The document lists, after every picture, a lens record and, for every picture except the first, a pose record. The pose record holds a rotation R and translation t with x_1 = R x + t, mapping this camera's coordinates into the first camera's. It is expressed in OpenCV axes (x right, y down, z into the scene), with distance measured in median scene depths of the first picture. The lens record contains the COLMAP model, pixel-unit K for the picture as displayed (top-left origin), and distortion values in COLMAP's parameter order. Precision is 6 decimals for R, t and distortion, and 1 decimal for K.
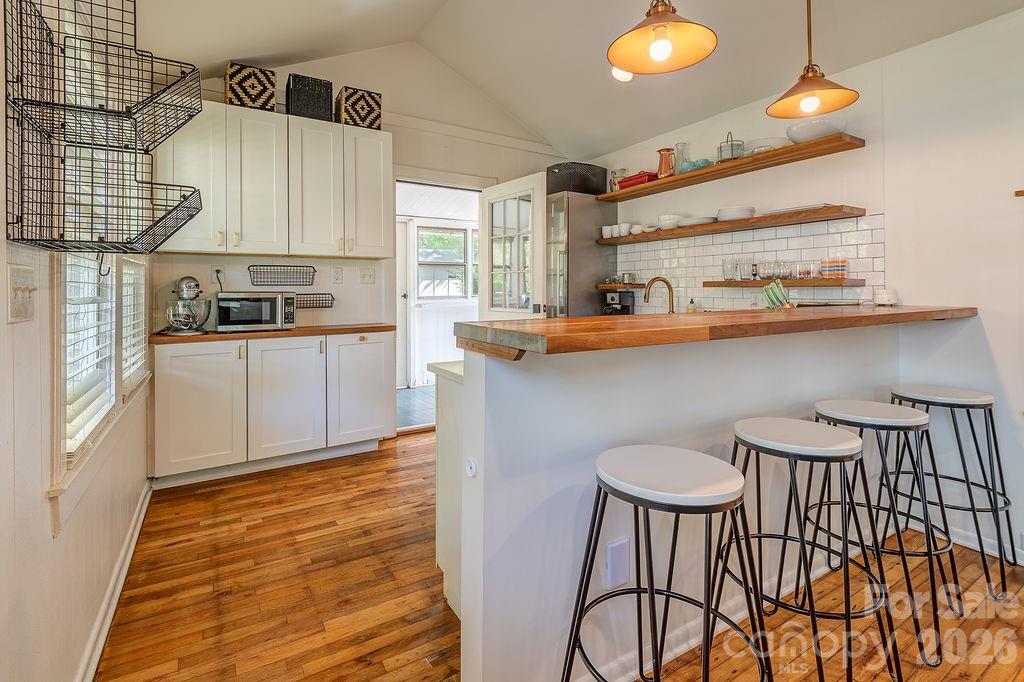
lens RADIAL K [[484.0, 0, 520.2], [0, 484.0, 284.4], [0, 0, 1]] dist [-0.000804, -0.000593]
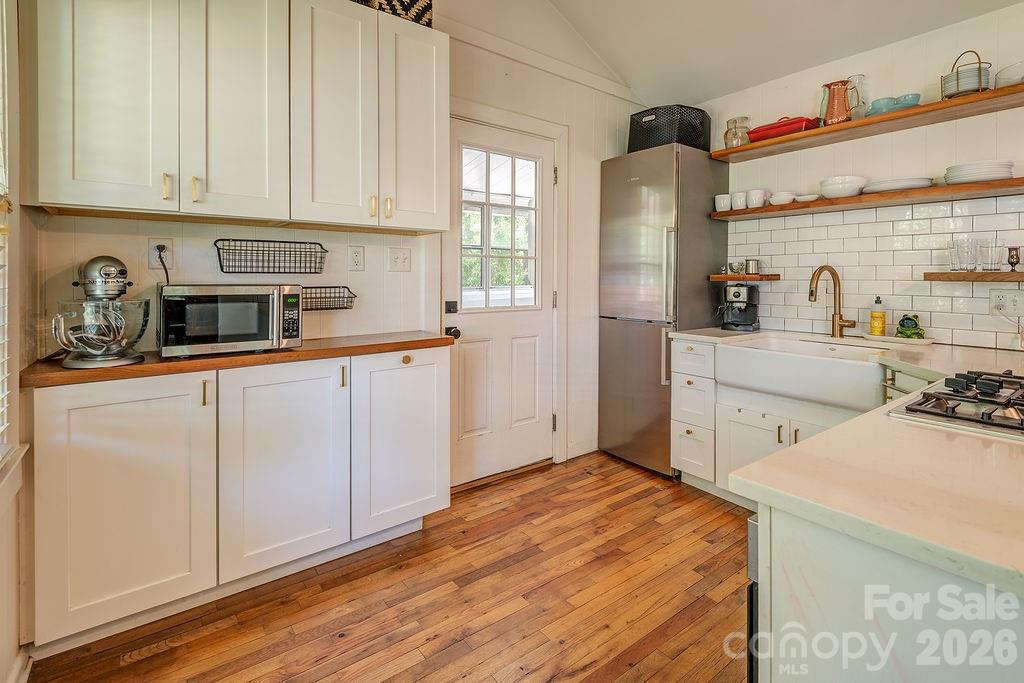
lens RADIAL K [[488.7, 0, 515.3], [0, 488.7, 277.7], [0, 0, 1]] dist [-0.000515, -0.000132]
pose [[0.996543, 0.008015, 0.082696, -0.254973], [-0.009091, 0.999879, 0.012649, -0.002680], [-0.082584, -0.013357, 0.996495, 0.388727]]
